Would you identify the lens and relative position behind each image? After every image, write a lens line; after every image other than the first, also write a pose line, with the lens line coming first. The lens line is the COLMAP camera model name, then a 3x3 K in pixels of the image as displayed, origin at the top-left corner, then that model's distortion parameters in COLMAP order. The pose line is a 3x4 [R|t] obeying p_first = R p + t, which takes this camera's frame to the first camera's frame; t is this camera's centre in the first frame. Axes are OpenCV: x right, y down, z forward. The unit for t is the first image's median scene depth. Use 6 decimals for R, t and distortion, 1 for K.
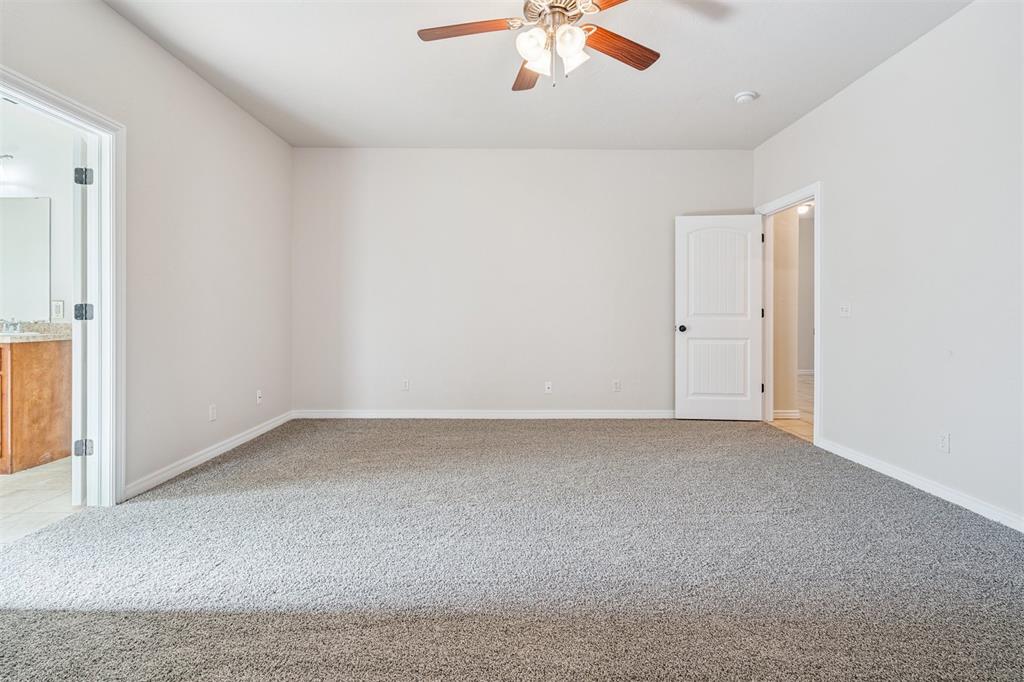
lens RADIAL K [[465.0, 0, 493.3], [0, 465.0, 323.6], [0, 0, 1]] dist [-0.008064, 0.004654]
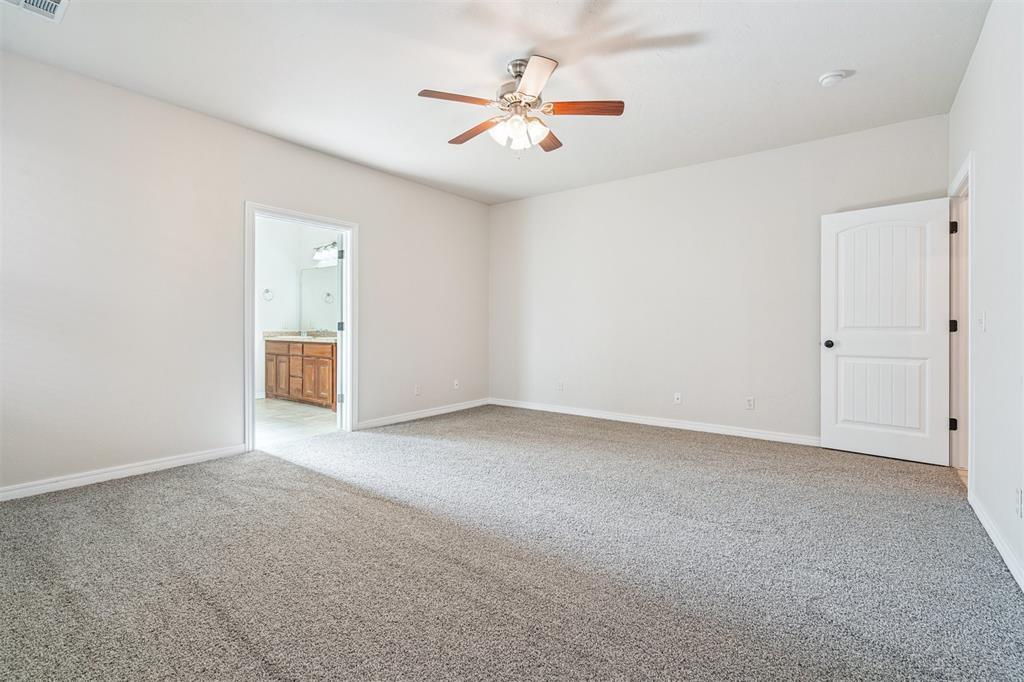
lens RADIAL K [[465.0, 0, 519.0], [0, 465.0, 334.7], [0, 0, 1]] dist [-0.008064, 0.004654]
pose [[0.795452, 0.009353, -0.605944, 0.479127], [-0.011717, 0.999931, 0.000053, 0.000357], [0.605903, 0.007058, 0.795507, -0.037757]]
